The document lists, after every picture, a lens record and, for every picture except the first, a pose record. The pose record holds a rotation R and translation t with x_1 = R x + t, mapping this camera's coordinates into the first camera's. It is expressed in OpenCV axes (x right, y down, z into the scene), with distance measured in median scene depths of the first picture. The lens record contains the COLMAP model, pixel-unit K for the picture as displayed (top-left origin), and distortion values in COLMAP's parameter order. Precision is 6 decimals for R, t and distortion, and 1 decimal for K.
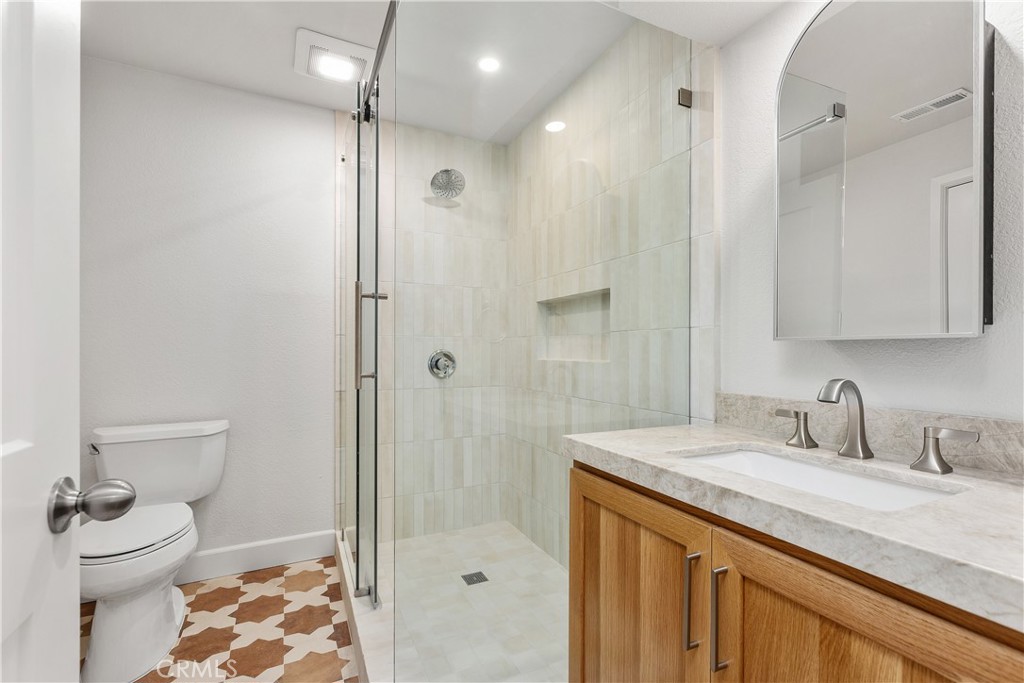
lens RADIAL K [[456.7, 0, 508.9], [0, 456.7, 349.6], [0, 0, 1]] dist [0.001260, 0.000207]
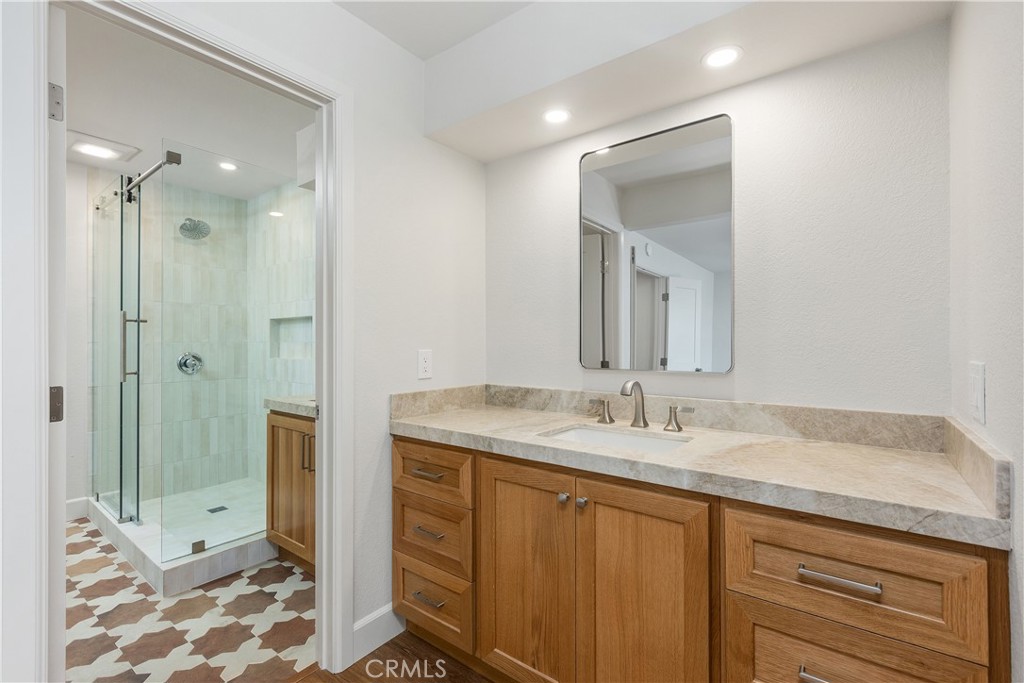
lens RADIAL K [[456.7, 0, 516.6], [0, 456.7, 338.6], [0, 0, 1]] dist [0.001260, 0.000207]
pose [[0.887169, -0.001492, 0.461442, 0.089587], [0.004838, 0.999970, -0.006068, -0.030145], [-0.461419, 0.007616, 0.887149, -0.668586]]
